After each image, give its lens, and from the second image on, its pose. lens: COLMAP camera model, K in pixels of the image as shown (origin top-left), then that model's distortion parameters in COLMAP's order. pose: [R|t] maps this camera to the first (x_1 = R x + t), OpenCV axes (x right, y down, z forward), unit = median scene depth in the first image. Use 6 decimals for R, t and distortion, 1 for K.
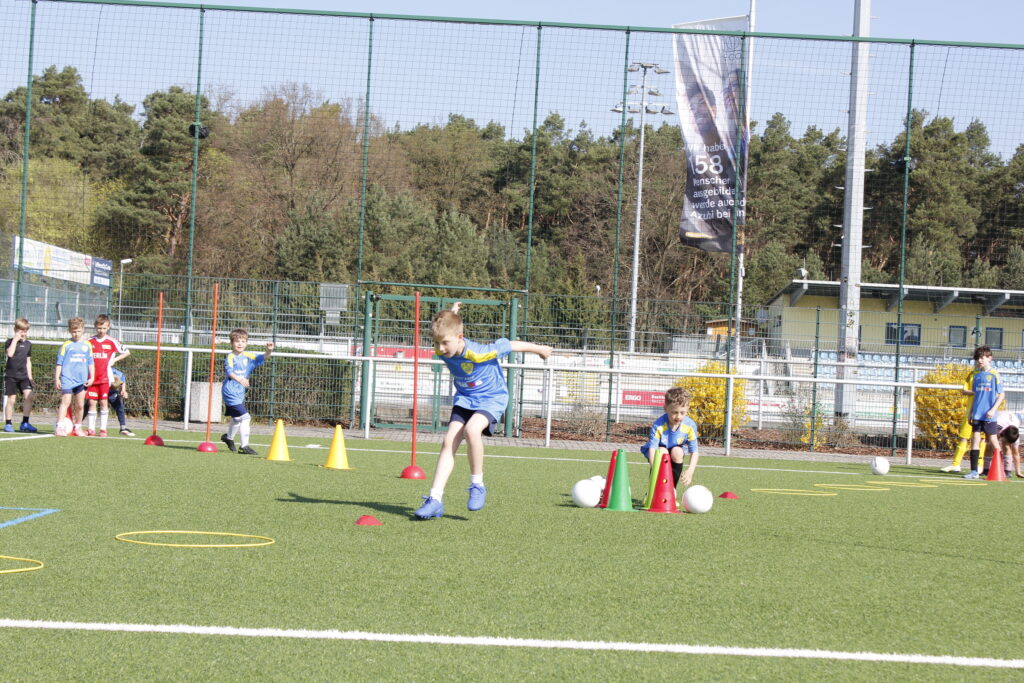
lens RADIAL K [[1501.9, 0, 512.0], [0, 1501.9, 341.5], [0, 0, 1]] dist [0.122459, 0.016861]
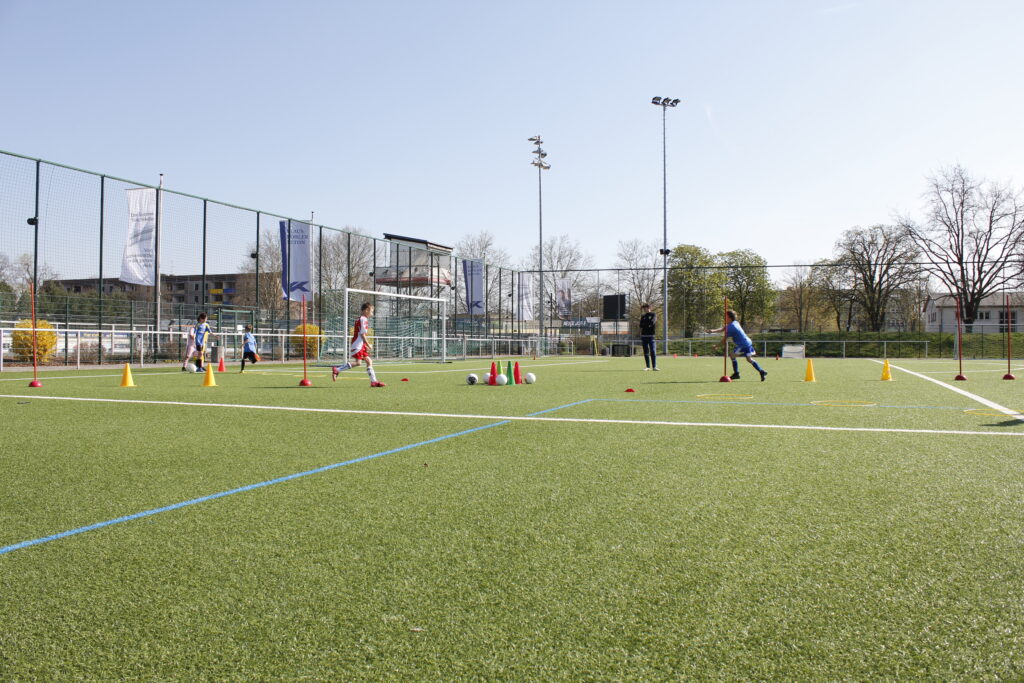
lens RADIAL K [[861.9, 0, 512.0], [0, 861.9, 341.5], [0, 0, 1]] dist [-0.169479, 0.174438]
pose [[0.356602, -0.044240, 0.933208, -0.795929], [-0.017635, 0.998381, 0.054069, -0.041123], [-0.934090, -0.035738, 0.355245, 0.013851]]
